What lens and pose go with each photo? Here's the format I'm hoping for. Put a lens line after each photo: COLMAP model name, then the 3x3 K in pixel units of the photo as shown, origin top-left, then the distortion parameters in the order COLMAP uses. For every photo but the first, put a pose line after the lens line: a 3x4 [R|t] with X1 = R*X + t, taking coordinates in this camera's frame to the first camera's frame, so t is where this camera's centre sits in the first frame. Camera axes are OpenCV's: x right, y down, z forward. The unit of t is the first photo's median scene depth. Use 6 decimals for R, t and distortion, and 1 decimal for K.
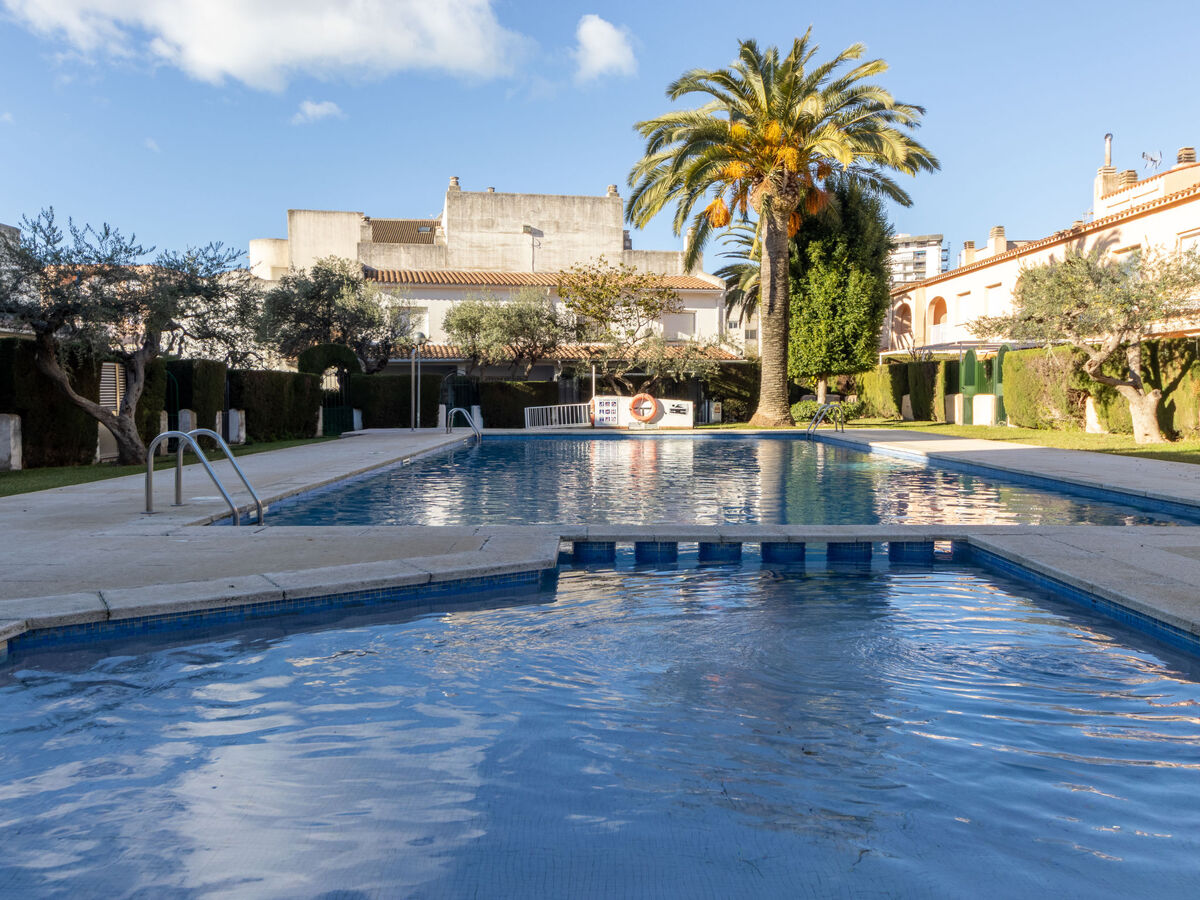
lens RADIAL K [[873.2, 0, 600.0], [0, 873.2, 450.0], [0, 0, 1]] dist [-0.004182, 0.002298]
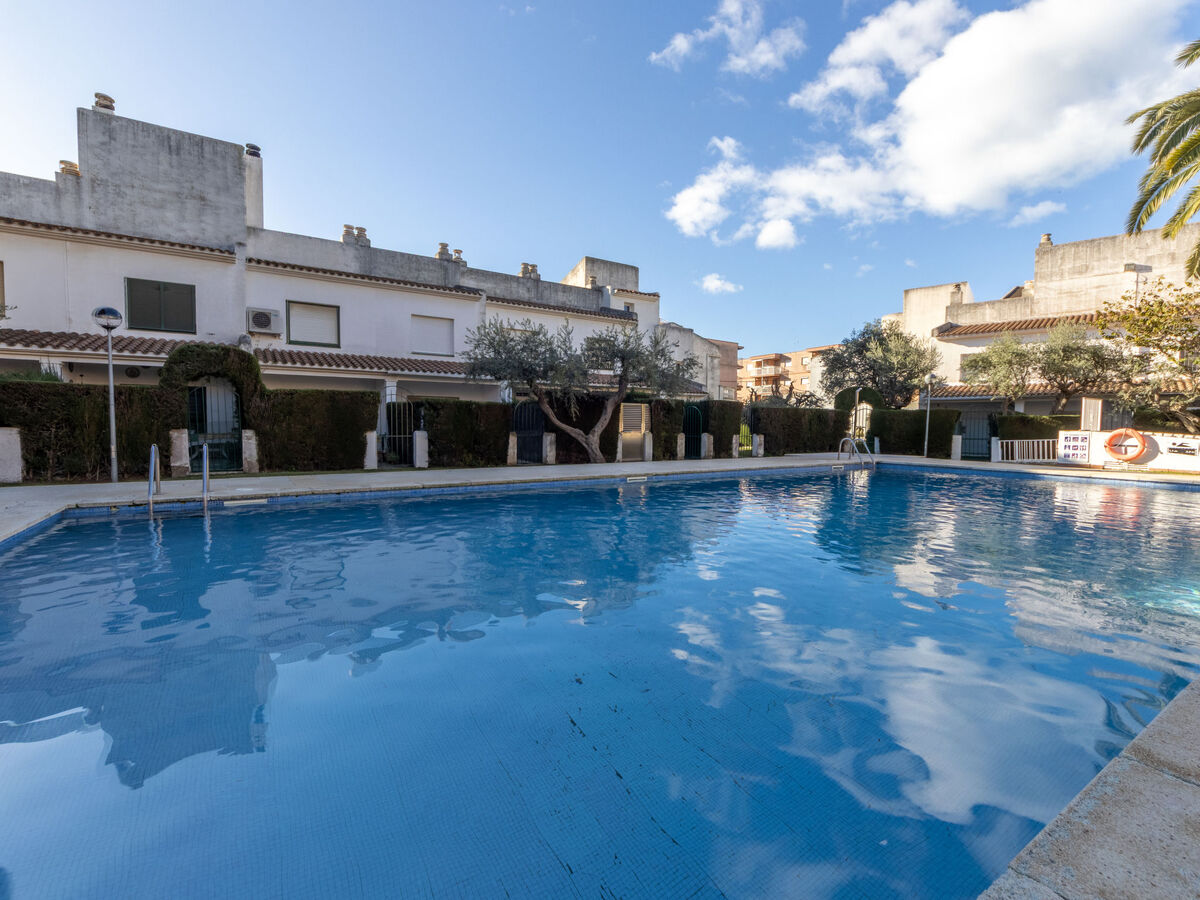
lens RADIAL K [[551.9, 0, 600.0], [0, 551.9, 450.0], [0, 0, 1]] dist [-0.022448, 0.000236]
pose [[0.551664, 0.049728, -0.832582, 0.129645], [-0.064716, 0.997764, 0.016713, -0.011811], [0.831552, 0.044661, 0.553649, 0.172113]]
